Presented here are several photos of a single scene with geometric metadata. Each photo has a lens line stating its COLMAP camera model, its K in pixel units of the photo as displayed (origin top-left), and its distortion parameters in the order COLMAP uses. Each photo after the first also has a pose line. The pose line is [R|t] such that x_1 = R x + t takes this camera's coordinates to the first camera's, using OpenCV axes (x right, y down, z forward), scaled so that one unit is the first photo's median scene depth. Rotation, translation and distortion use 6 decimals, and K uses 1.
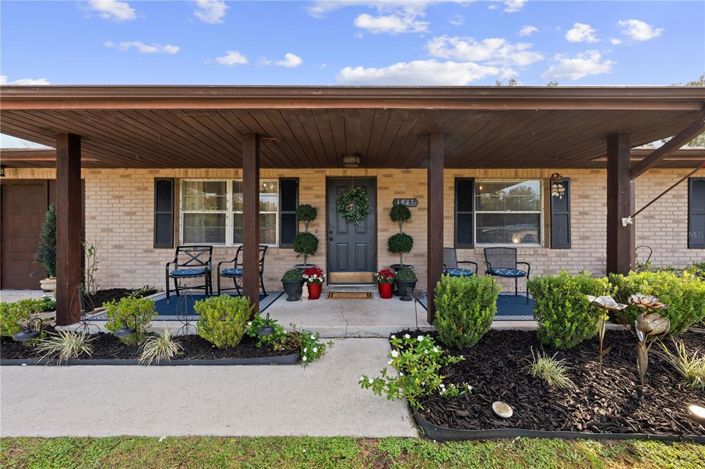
lens RADIAL K [[284.0, 0, 351.5], [0, 284.0, 234.6], [0, 0, 1]] dist [0.000432, 0.000005]
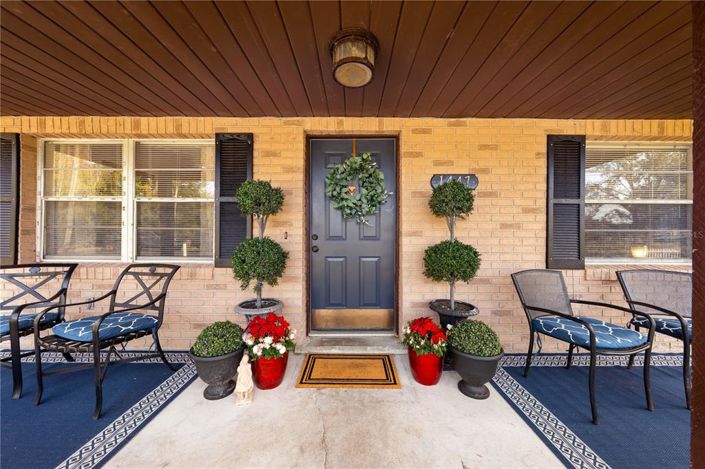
lens RADIAL K [[237.5, 0, 357.4], [0, 237.5, 231.7], [0, 0, 1]] dist [0.000471, 0.000072]
pose [[0.999704, 0.003741, 0.024023, -0.001457], [-0.003588, 0.999973, -0.006415, -0.015975], [-0.024046, 0.006327, 0.999691, 0.558544]]
